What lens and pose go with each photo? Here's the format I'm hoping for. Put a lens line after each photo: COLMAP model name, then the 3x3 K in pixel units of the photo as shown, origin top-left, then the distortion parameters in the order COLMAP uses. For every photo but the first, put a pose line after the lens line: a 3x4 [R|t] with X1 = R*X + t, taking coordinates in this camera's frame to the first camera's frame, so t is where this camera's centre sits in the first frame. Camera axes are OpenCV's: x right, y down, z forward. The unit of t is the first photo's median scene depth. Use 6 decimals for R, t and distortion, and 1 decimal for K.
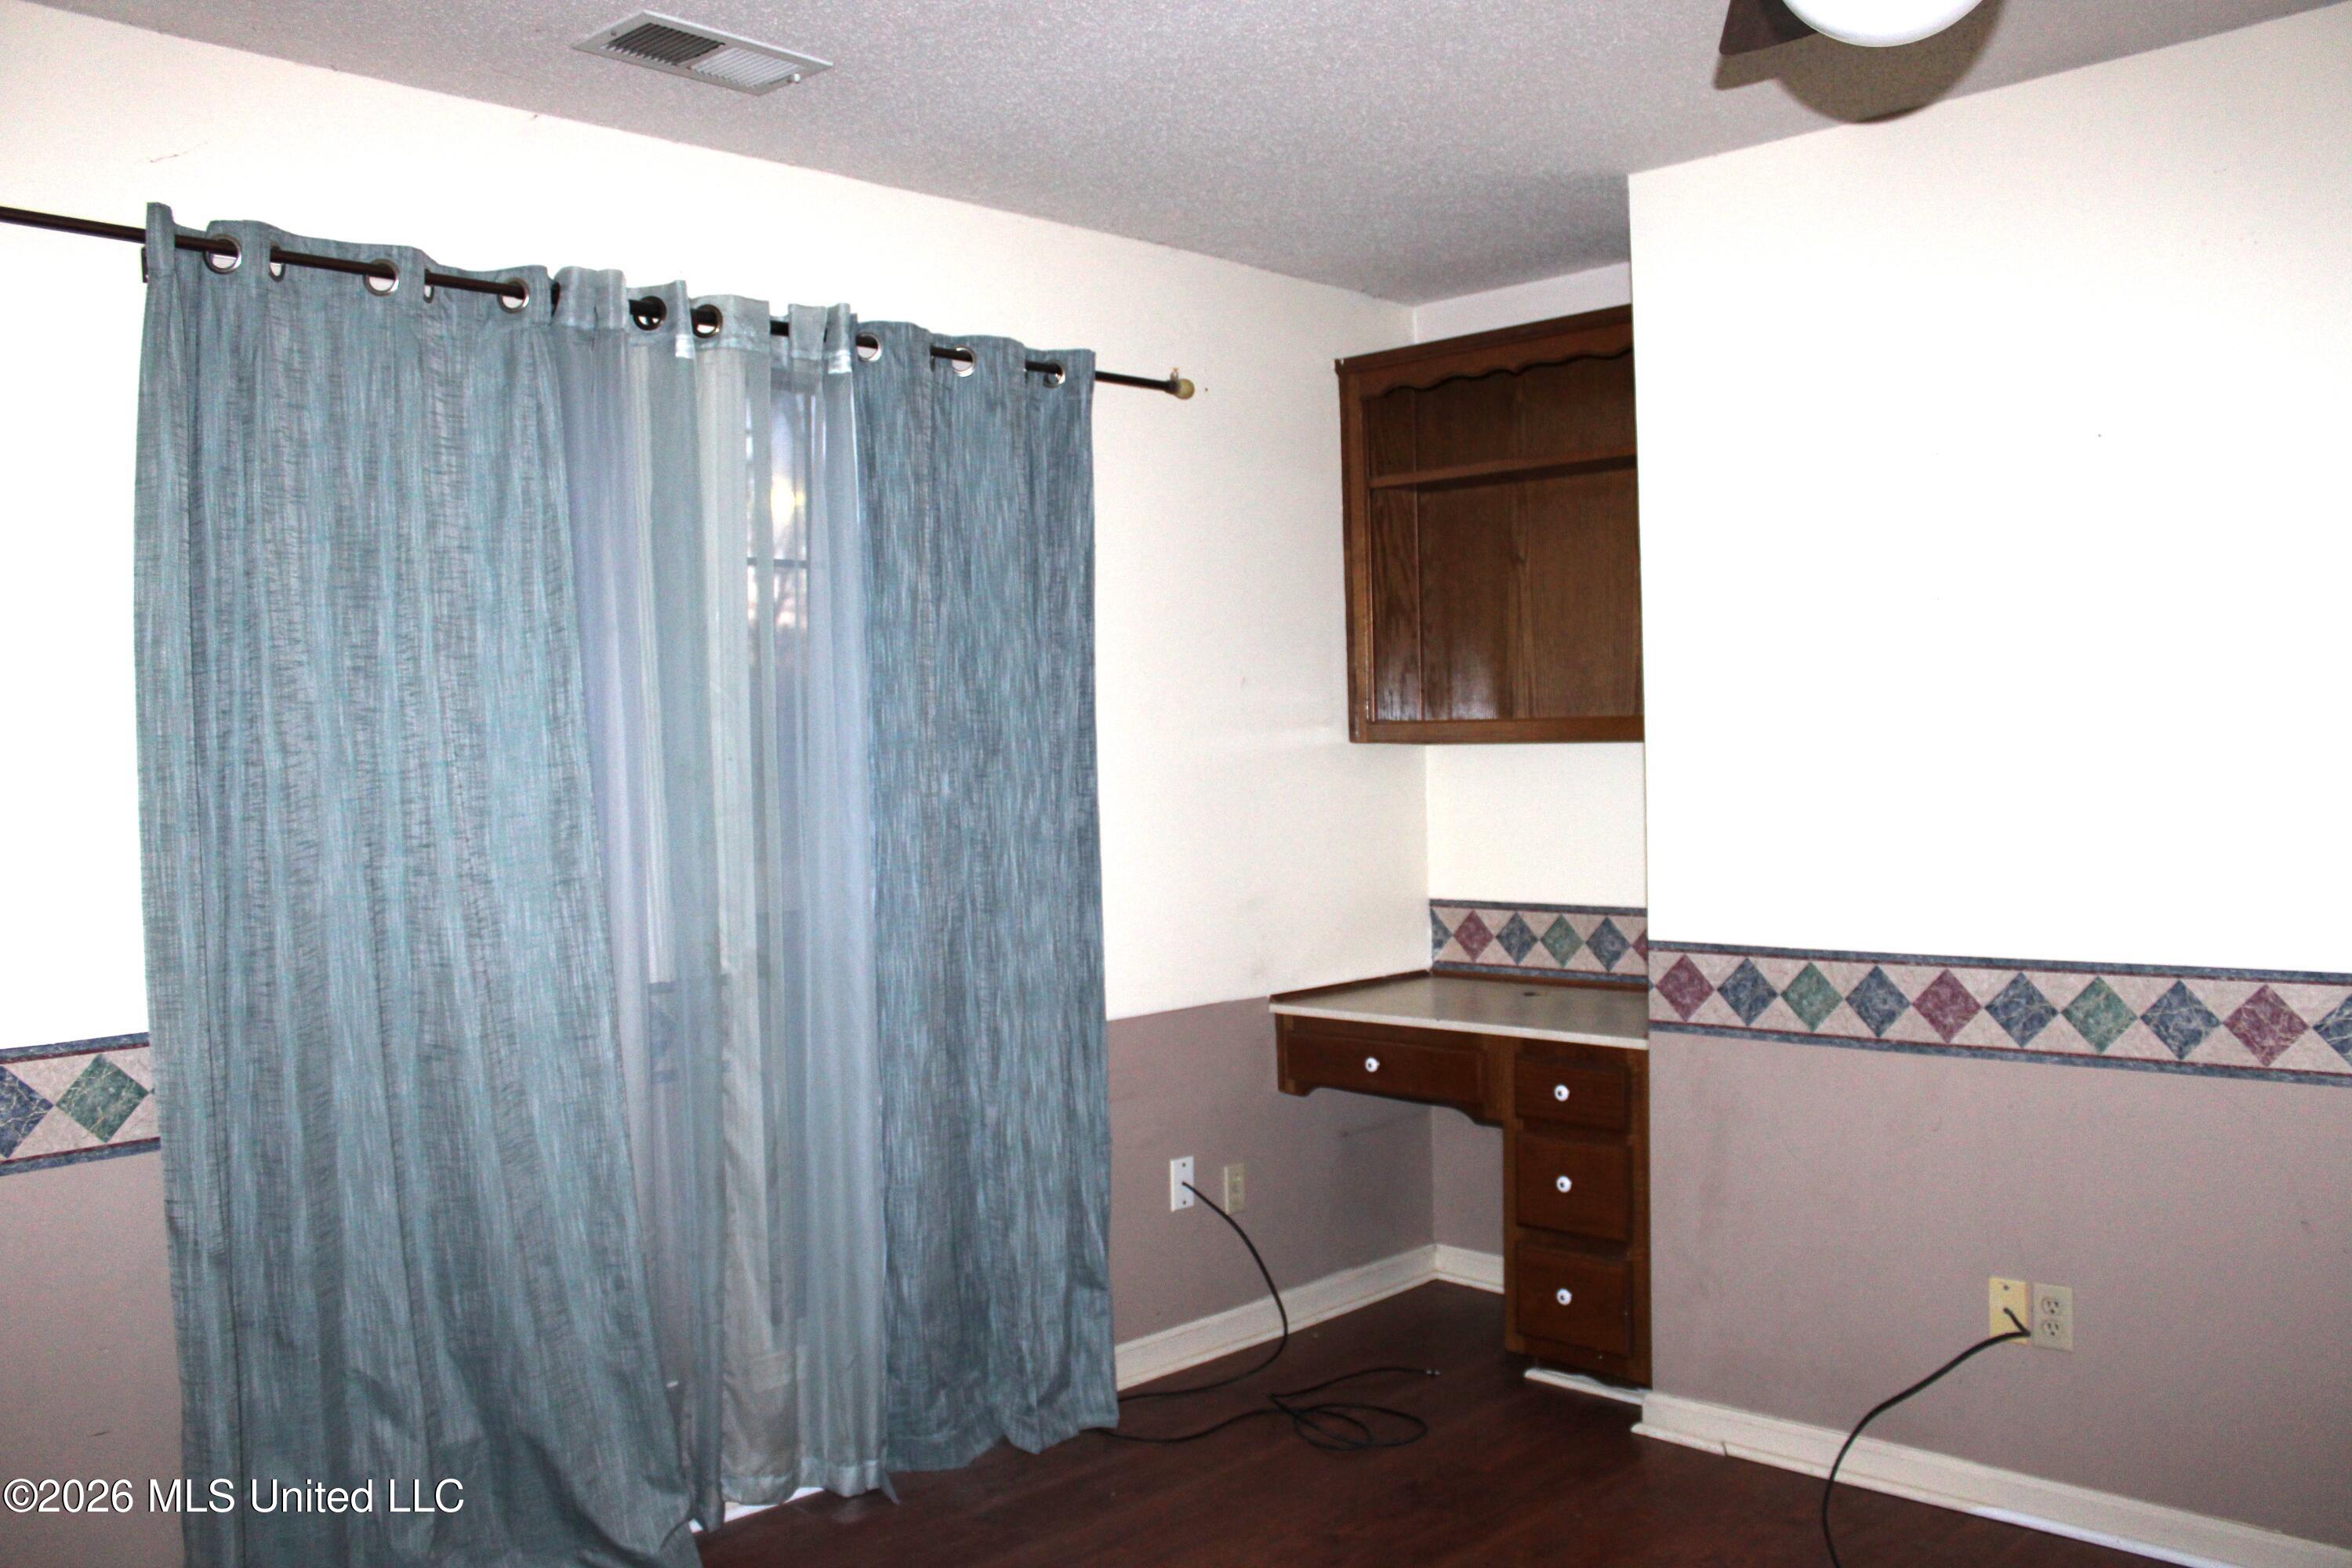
lens RADIAL K [[2115.3, 0, 1177.6], [0, 2115.3, 797.5], [0, 0, 1]] dist [-0.151464, 0.145228]
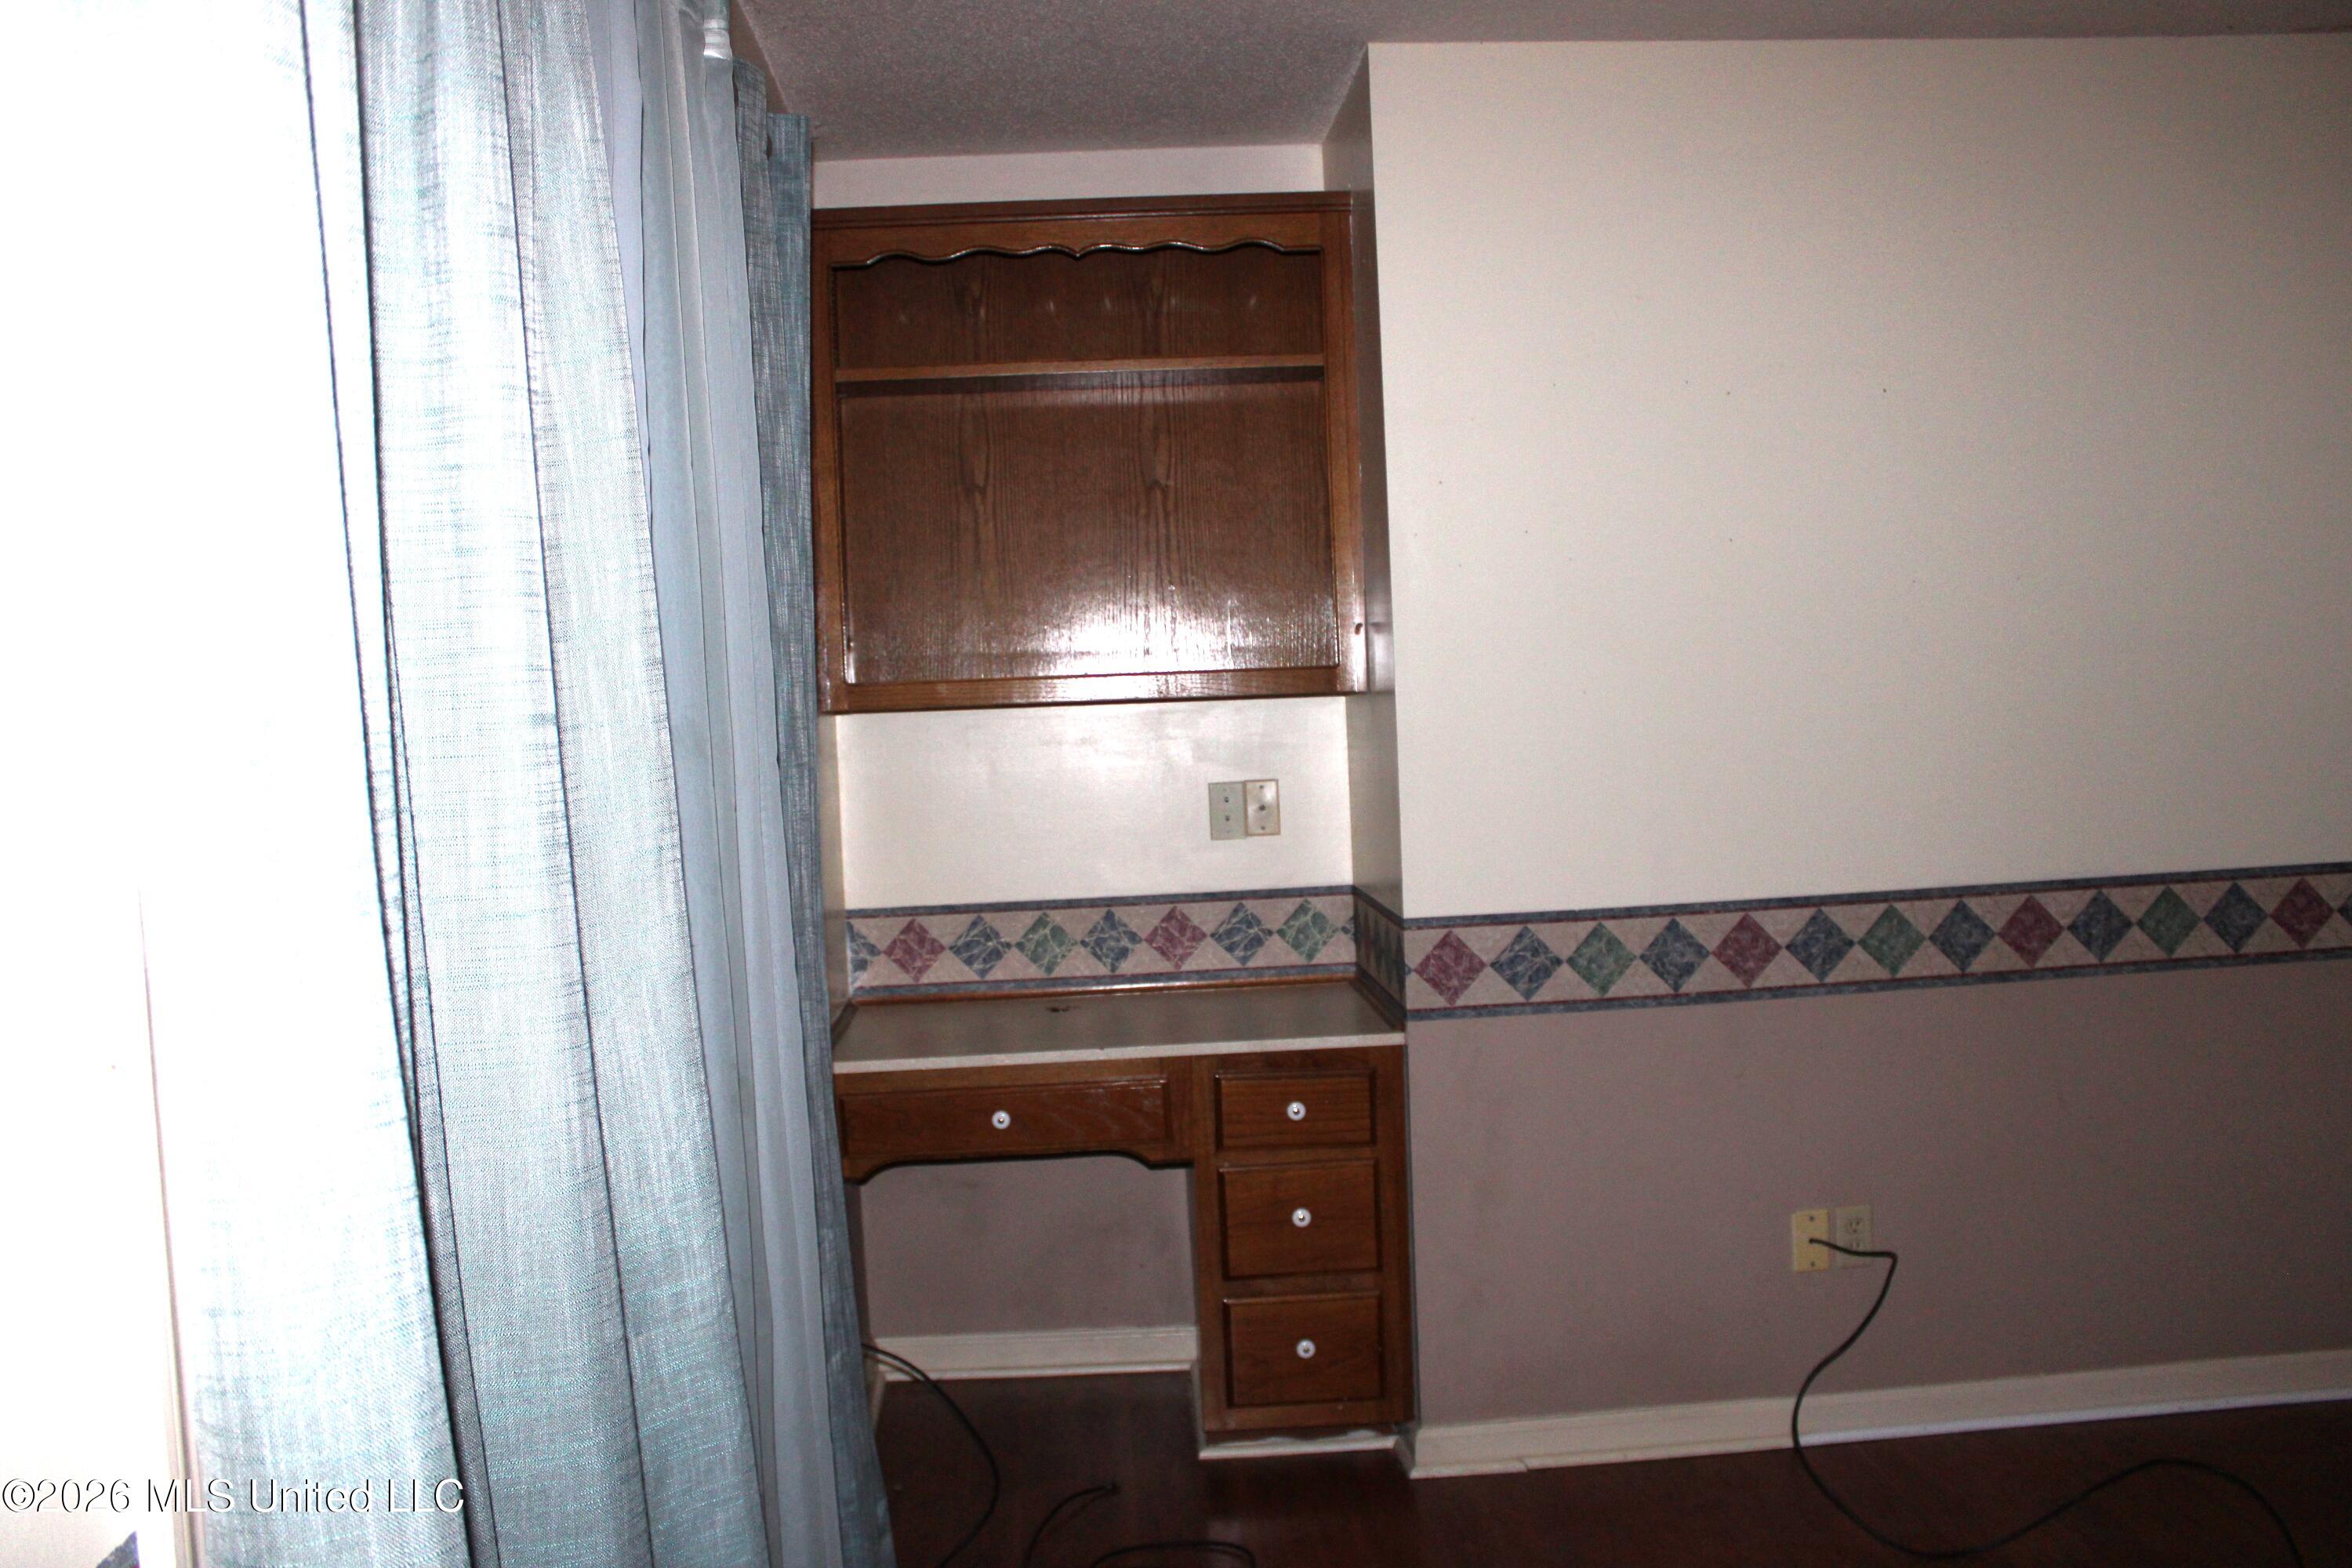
lens RADIAL K [[2115.3, 0, 1177.6], [0, 2115.3, 797.5], [0, 0, 1]] dist [-0.151464, 0.145228]
pose [[0.650534, -0.040535, 0.758394, -0.506272], [0.047522, 0.998790, 0.012621, 0.001630], [-0.757989, 0.027830, 0.651674, 0.497148]]
